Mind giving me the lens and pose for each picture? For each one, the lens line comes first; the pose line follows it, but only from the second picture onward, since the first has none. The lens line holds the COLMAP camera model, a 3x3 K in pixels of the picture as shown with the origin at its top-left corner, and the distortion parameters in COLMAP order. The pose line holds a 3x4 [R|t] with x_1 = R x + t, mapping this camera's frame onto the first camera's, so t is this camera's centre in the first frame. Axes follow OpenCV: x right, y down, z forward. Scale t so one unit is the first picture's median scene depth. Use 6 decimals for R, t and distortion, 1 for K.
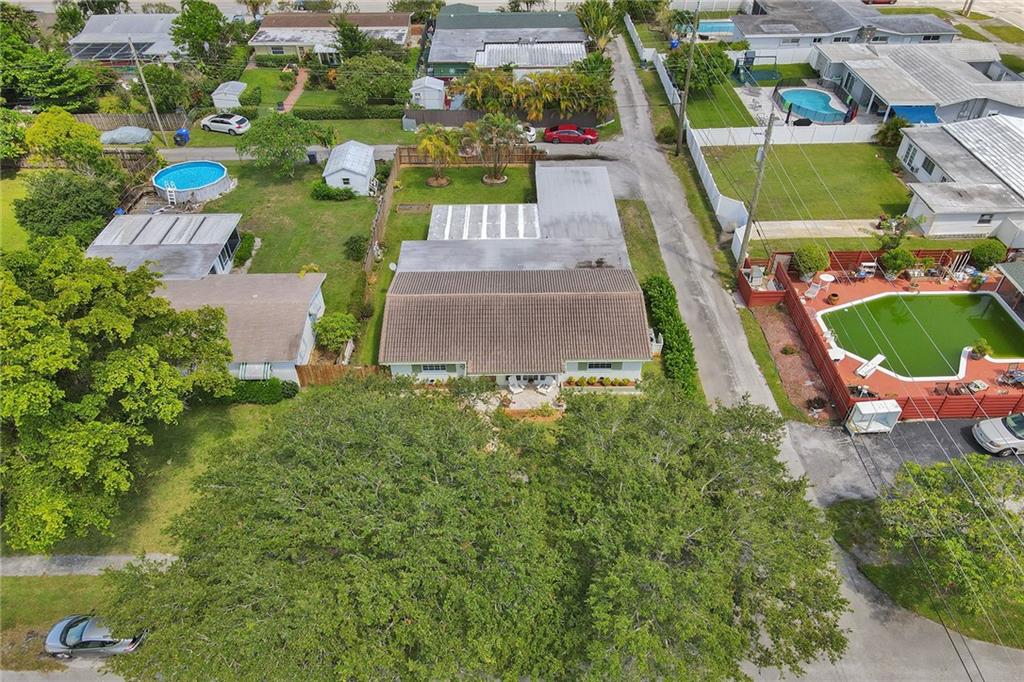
lens RADIAL K [[773.6, 0, 512.0], [0, 773.6, 341.0], [0, 0, 1]] dist [0.010464, 0.015547]
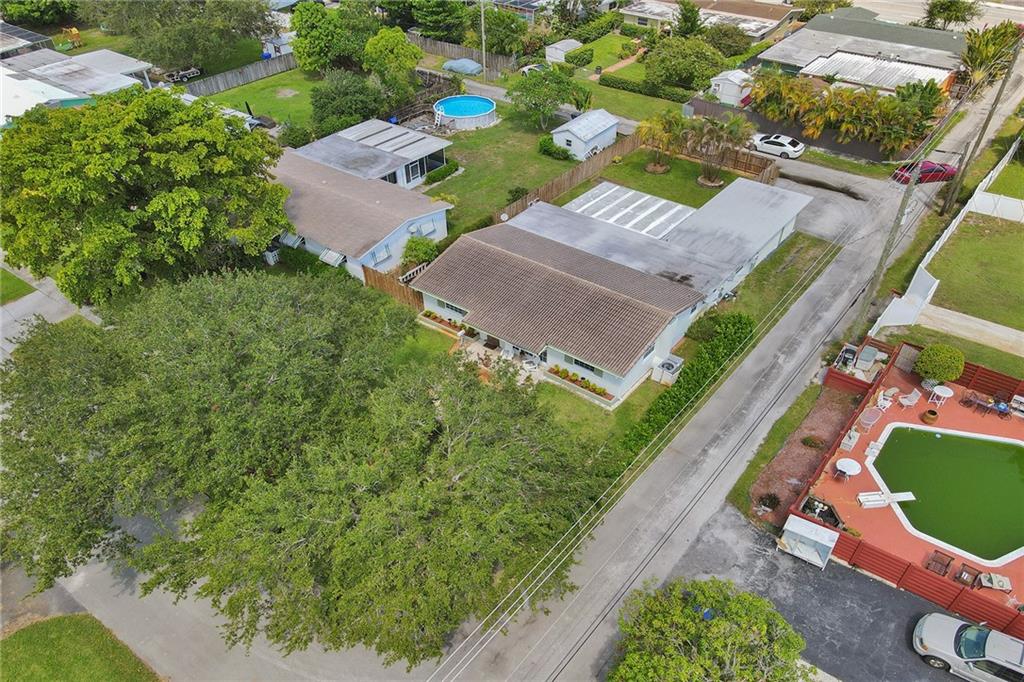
lens RADIAL K [[773.6, 0, 512.0], [0, 773.6, 341.0], [0, 0, 1]] dist [0.010464, 0.015547]
pose [[0.802805, 0.365460, -0.471108, 0.321577], [-0.359574, 0.927031, 0.106397, -0.043881], [0.475615, 0.083982, 0.875635, 0.076559]]
